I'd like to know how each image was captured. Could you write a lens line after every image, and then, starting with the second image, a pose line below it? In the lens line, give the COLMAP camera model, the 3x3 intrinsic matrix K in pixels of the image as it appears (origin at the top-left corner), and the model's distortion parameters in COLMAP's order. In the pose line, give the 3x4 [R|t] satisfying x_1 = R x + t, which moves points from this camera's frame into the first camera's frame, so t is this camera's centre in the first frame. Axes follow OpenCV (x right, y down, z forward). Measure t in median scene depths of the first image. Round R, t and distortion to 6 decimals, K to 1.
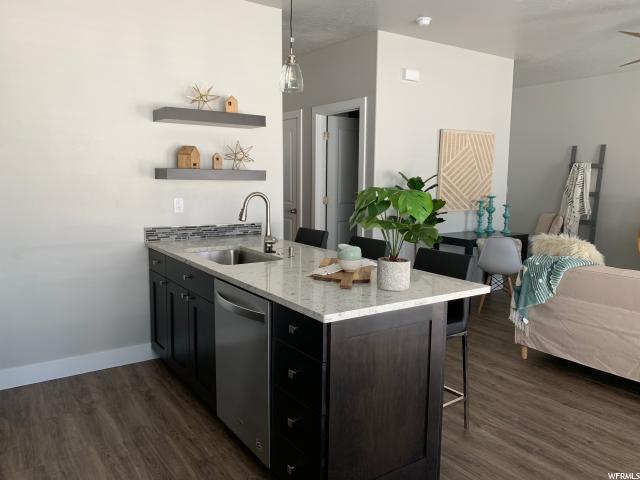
lens RADIAL K [[491.6, 0, 319.4], [0, 491.6, 231.4], [0, 0, 1]] dist [0.051885, -0.103959]
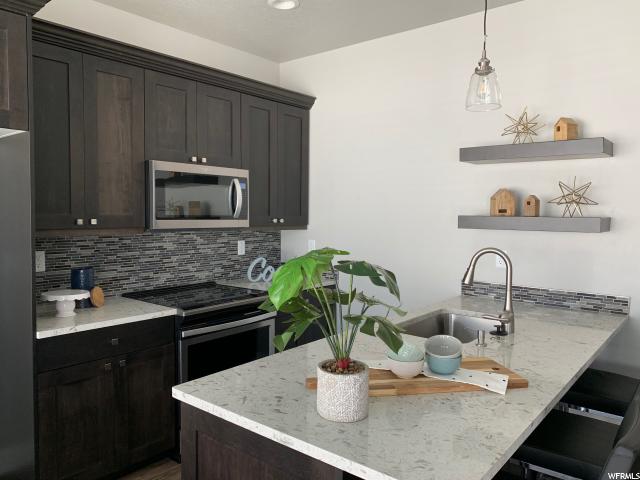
lens RADIAL K [[491.6, 0, 319.4], [0, 491.6, 231.4], [0, 0, 1]] dist [0.051885, -0.103959]
pose [[0.281222, 0.030192, -0.959168, 0.455533], [-0.116140, 0.993229, -0.002787, -0.063896], [0.952589, 0.112181, 0.282825, 0.484638]]
